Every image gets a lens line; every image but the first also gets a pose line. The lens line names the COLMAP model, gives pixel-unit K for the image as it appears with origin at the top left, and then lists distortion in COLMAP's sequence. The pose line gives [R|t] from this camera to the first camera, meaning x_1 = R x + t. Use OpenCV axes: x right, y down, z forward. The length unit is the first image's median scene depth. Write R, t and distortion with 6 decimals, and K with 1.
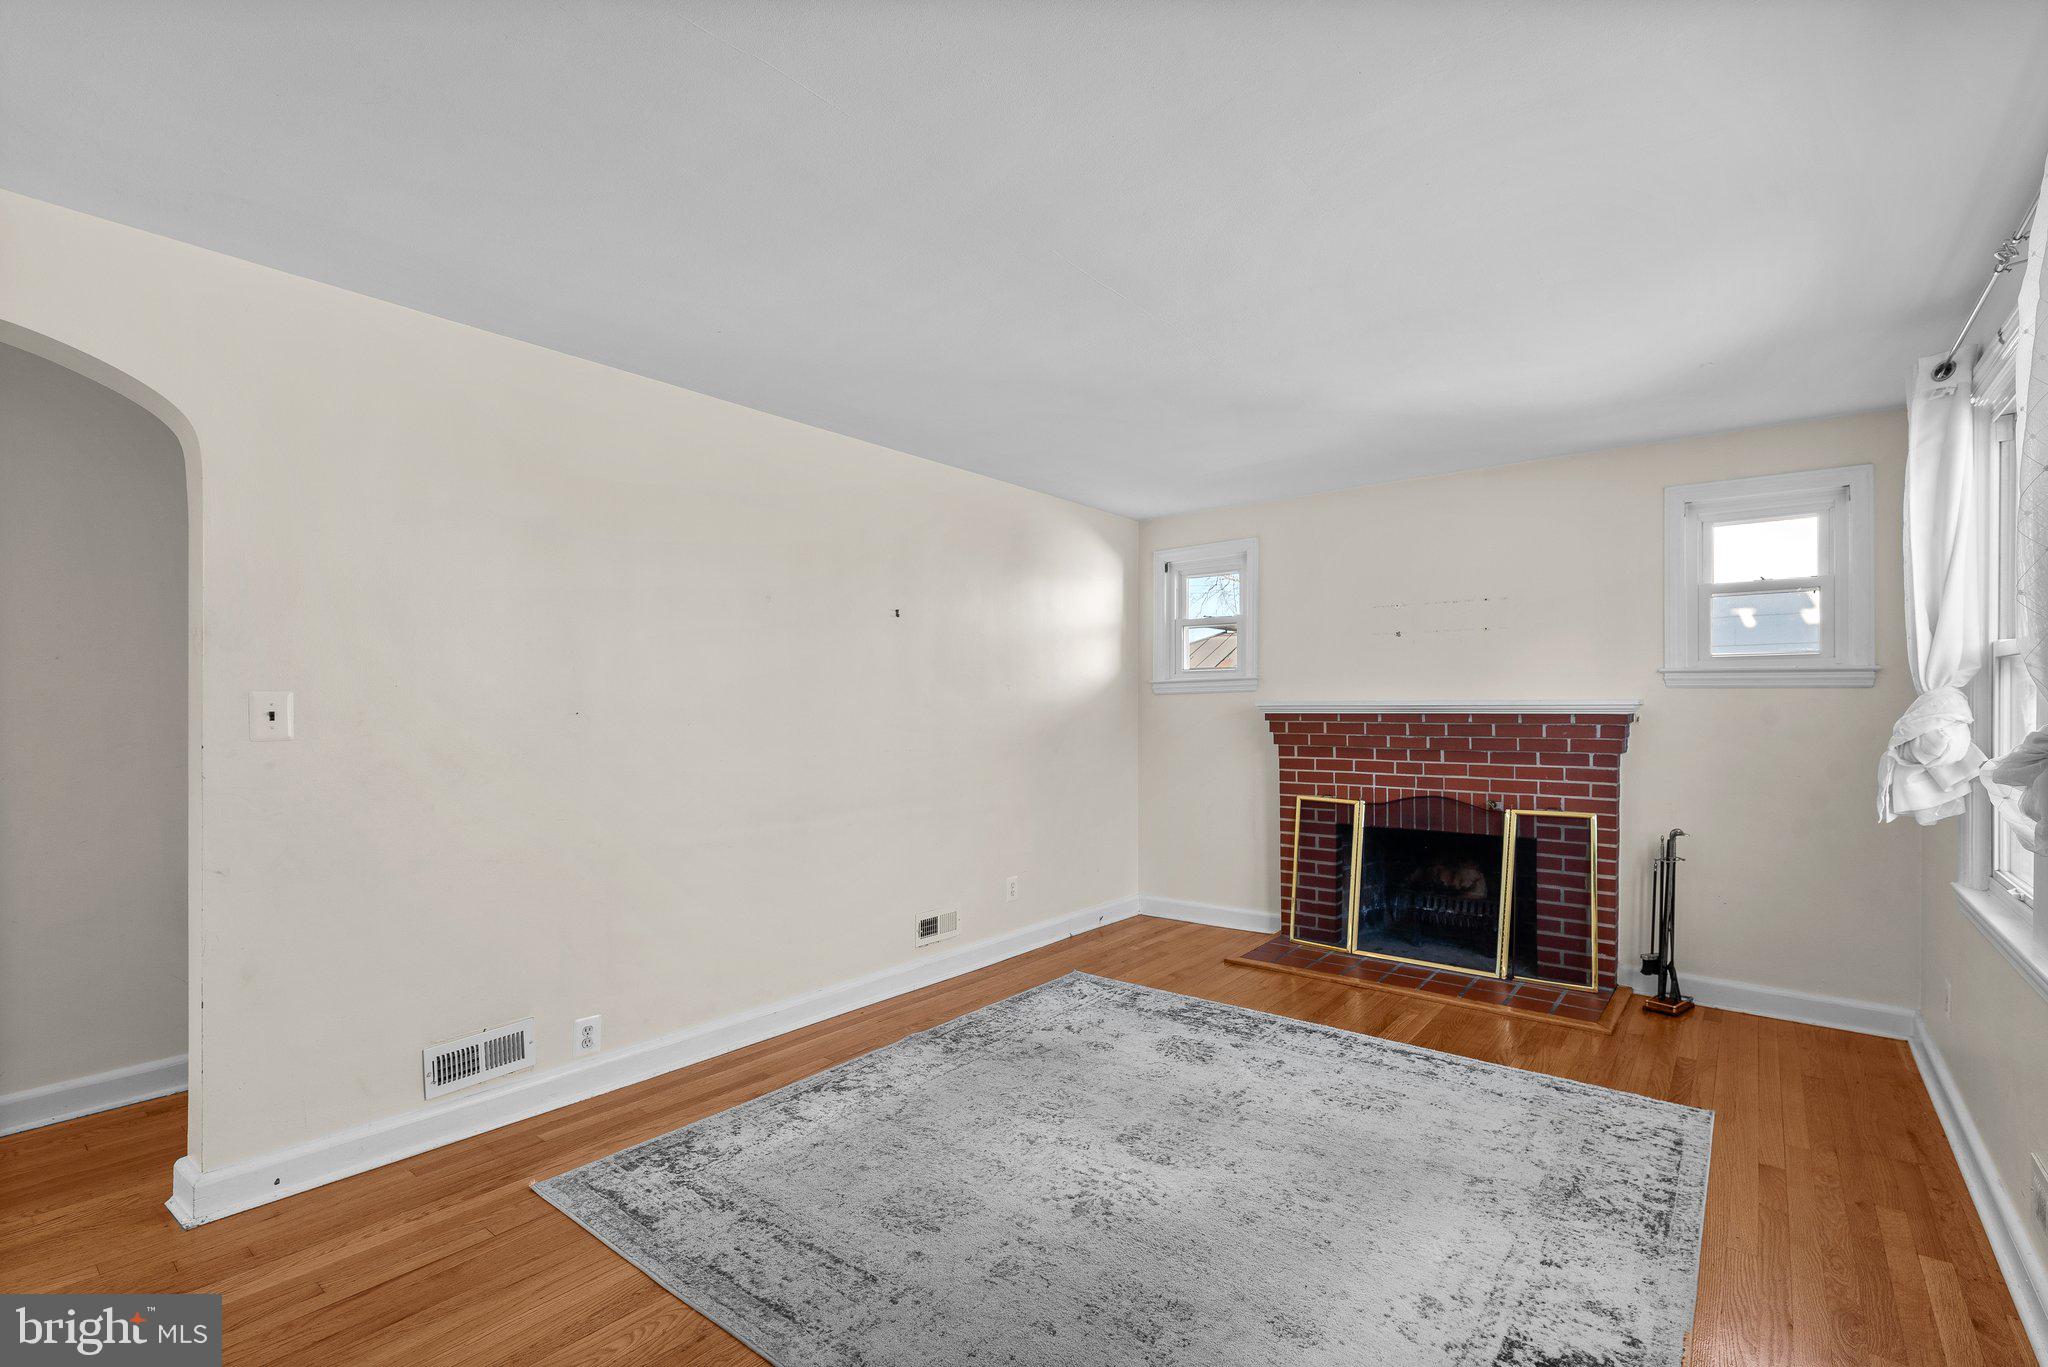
lens RADIAL K [[922.7, 0, 1024.0], [0, 922.7, 683.5], [0, 0, 1]] dist [0.002742, -0.000259]
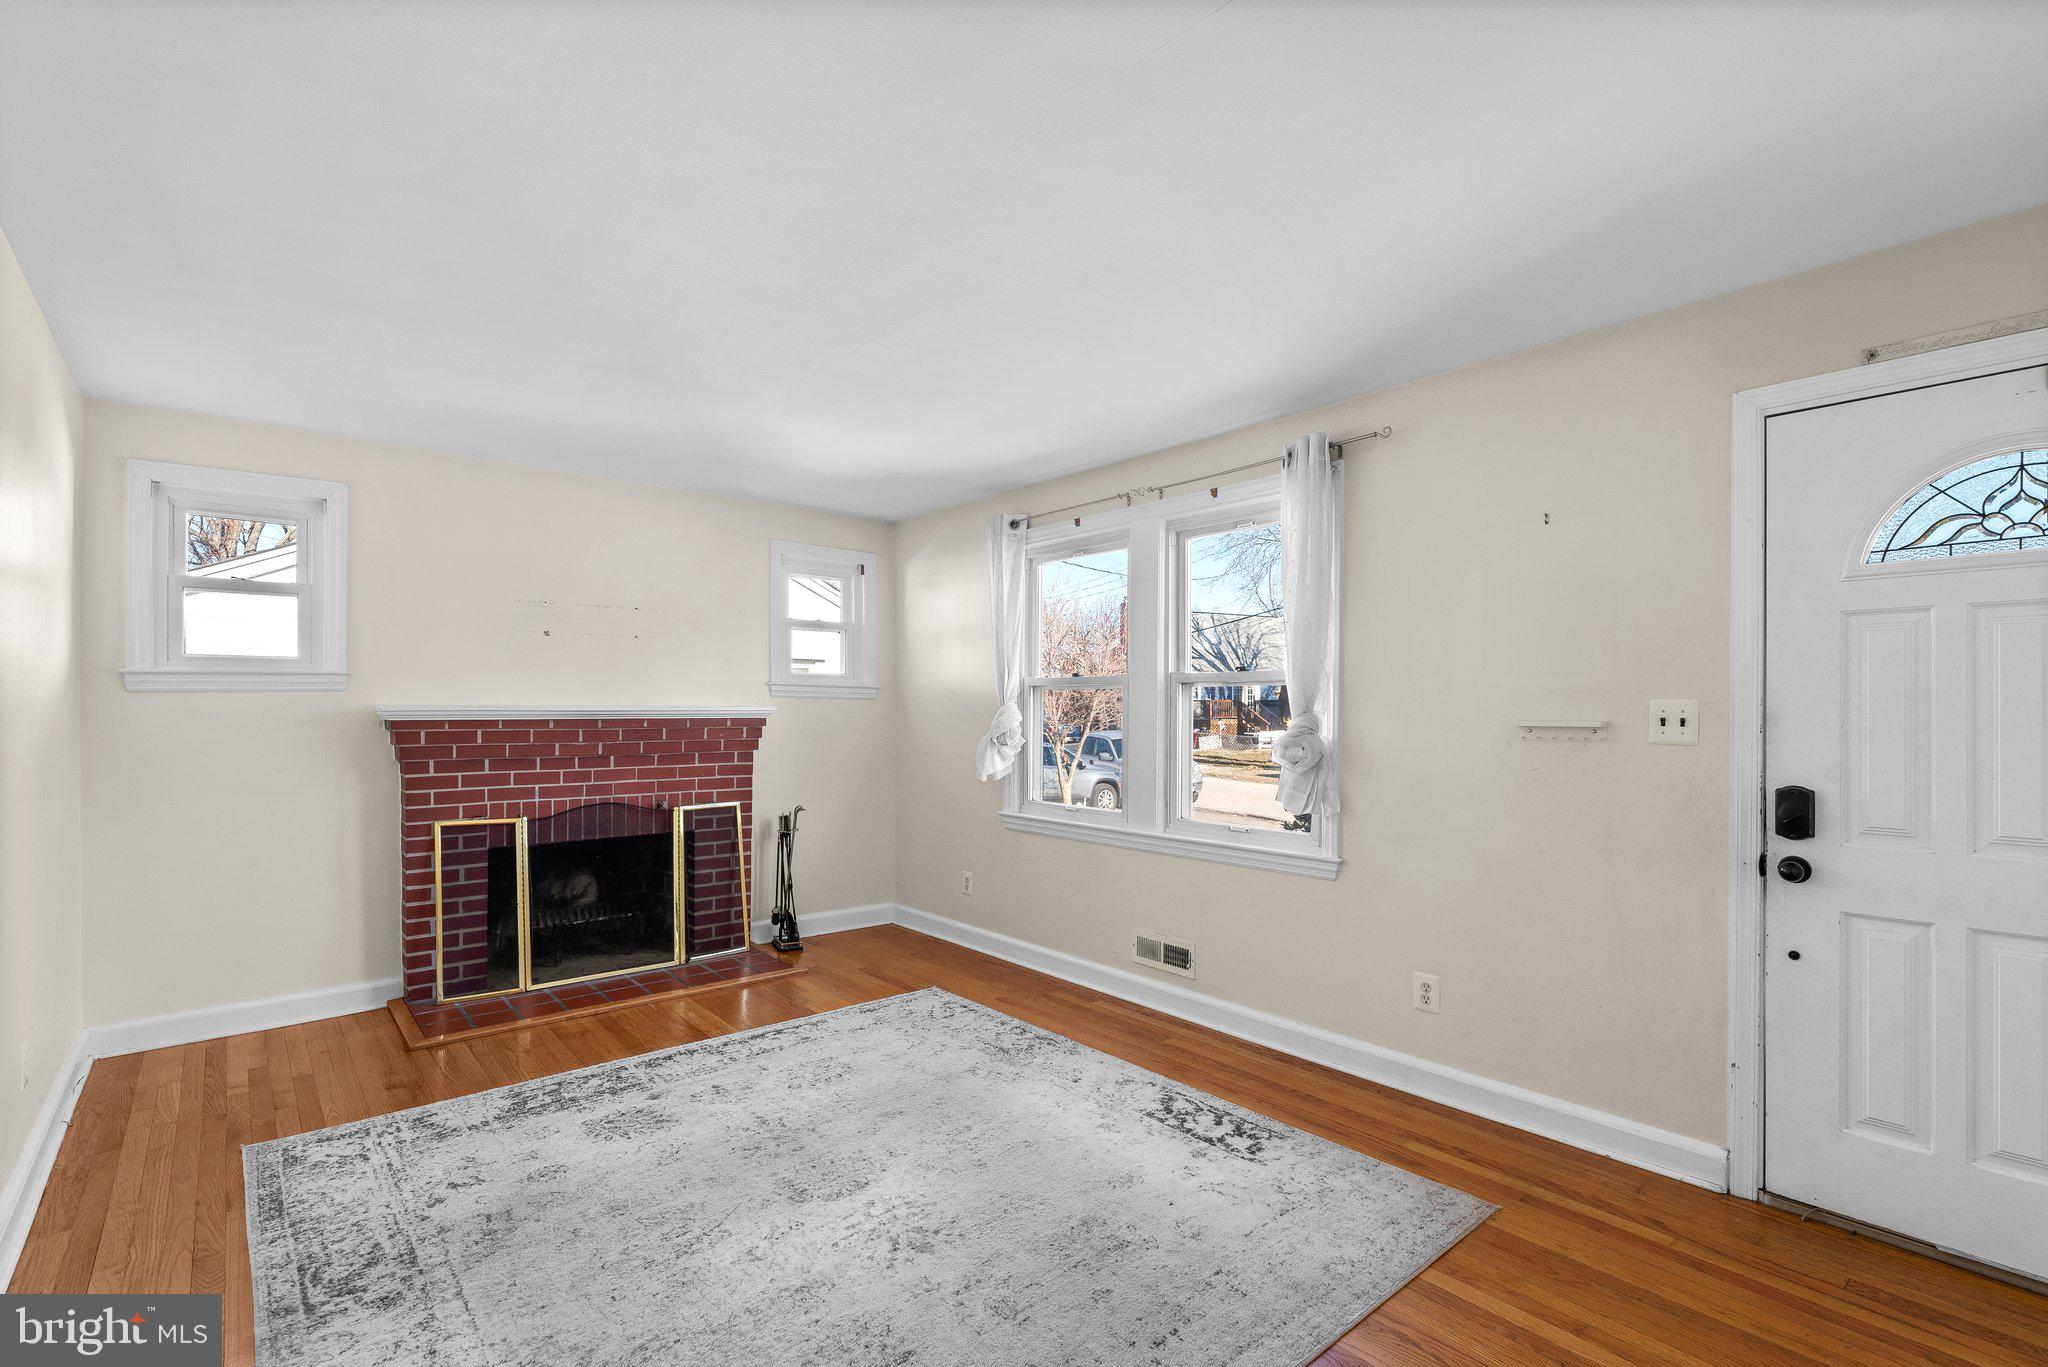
lens RADIAL K [[931.2, 0, 1028.4], [0, 931.2, 685.1], [0, 0, 1]] dist [-0.000355, -0.000187]
pose [[0.183389, 0.027572, 0.982654, -0.499387], [-0.027197, 0.999366, -0.022965, 0.007926], [-0.982664, -0.022513, 0.184023, 0.418300]]
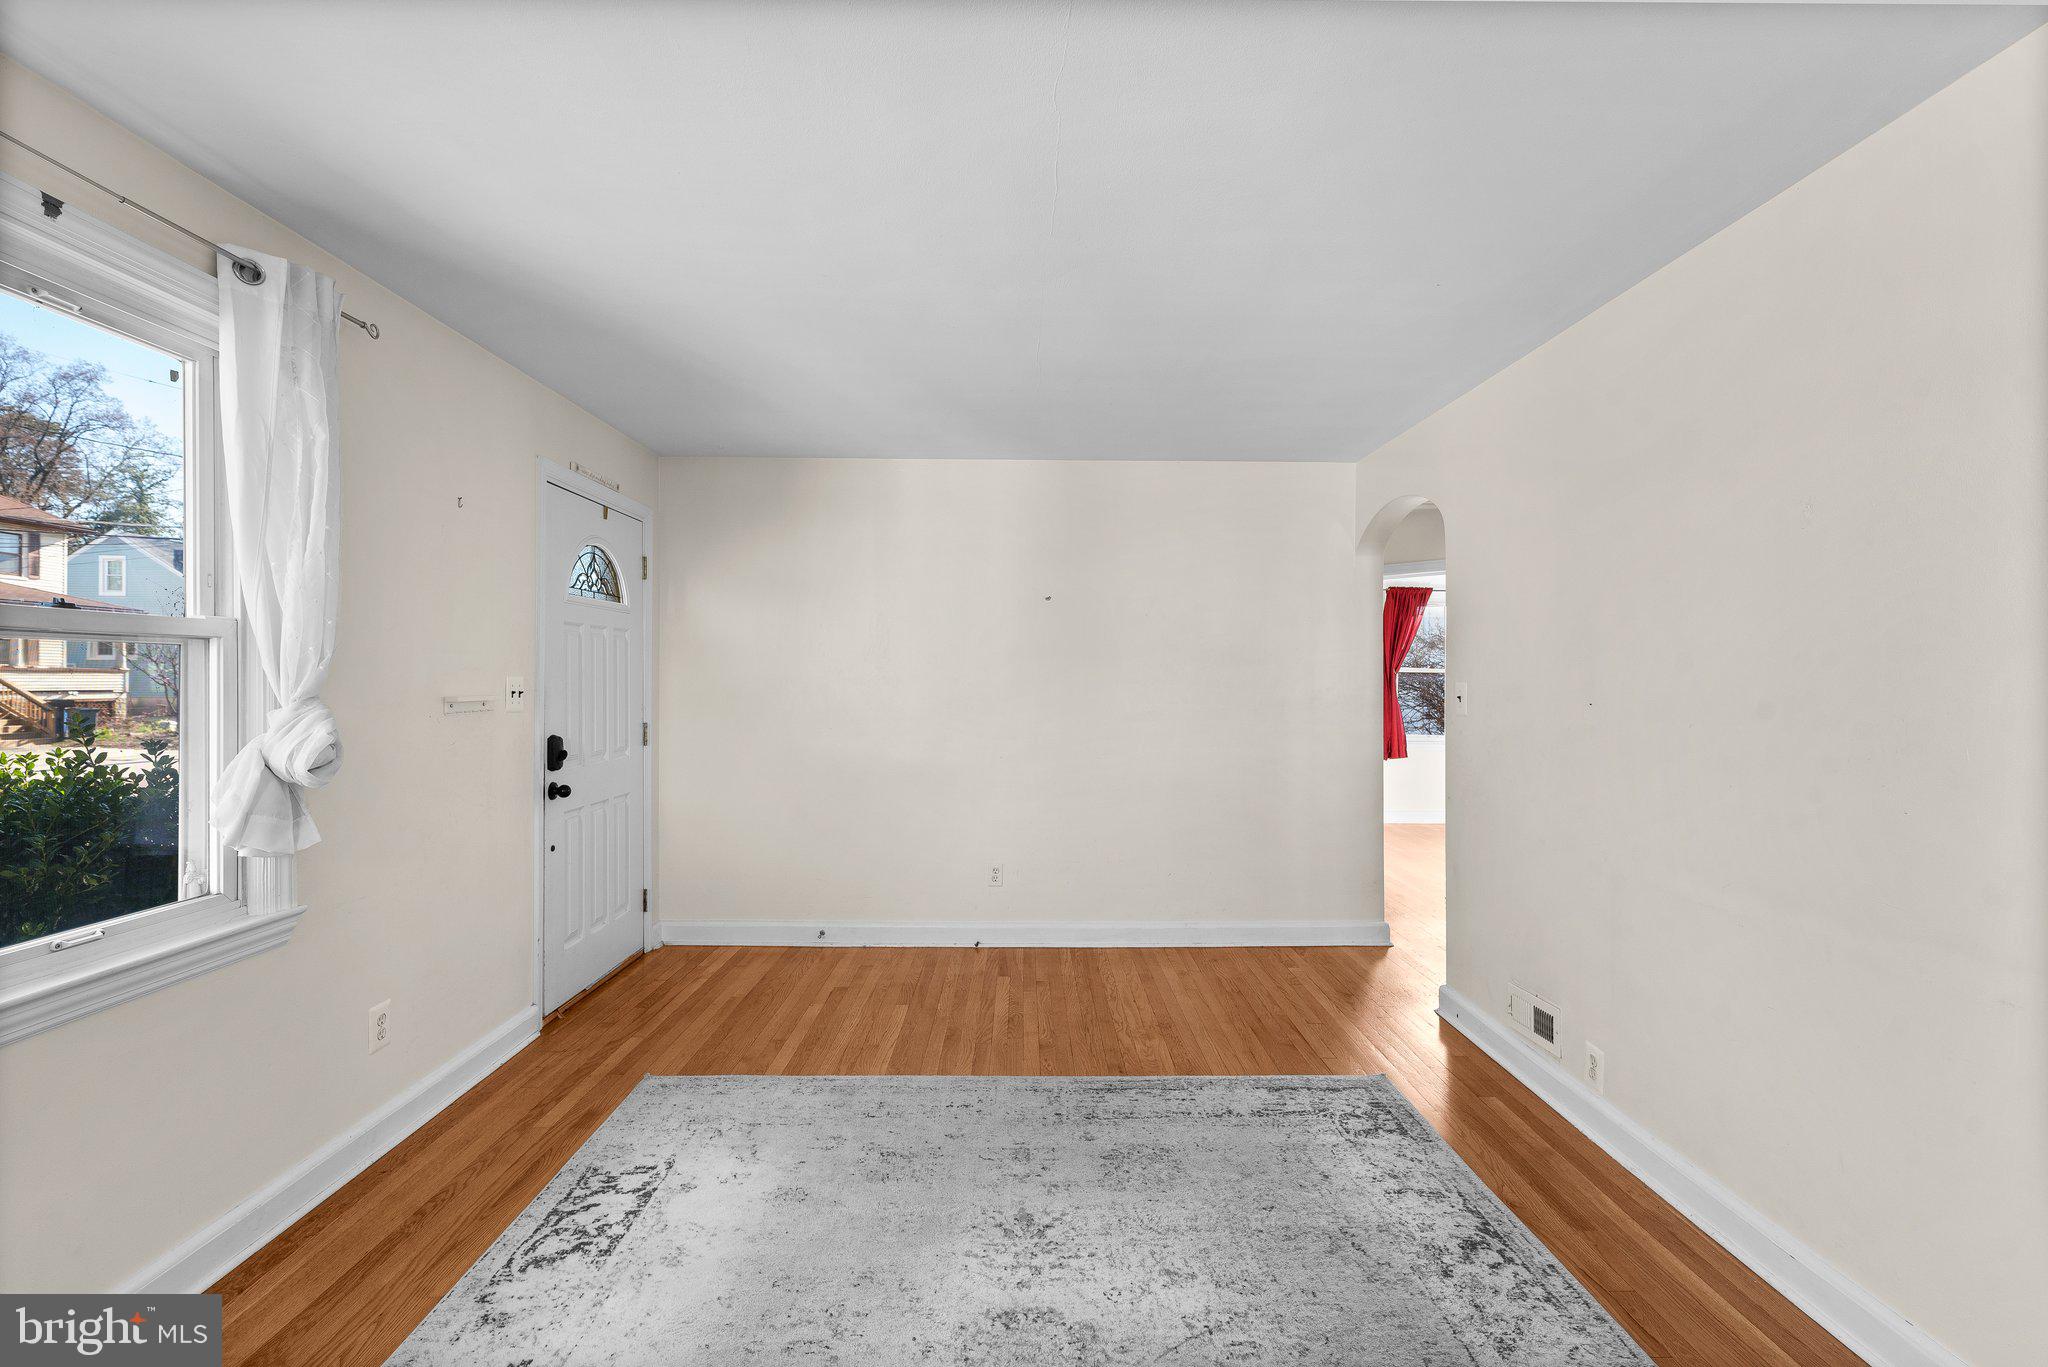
lens RADIAL K [[922.7, 0, 1024.0], [0, 922.7, 683.5], [0, 0, 1]] dist [0.002742, -0.000259]
pose [[-0.774493, 0.000214, -0.632582, 0.385124], [0.011006, 0.999853, -0.013136, 0.013300], [0.632486, -0.017136, -0.774382, 1.006766]]
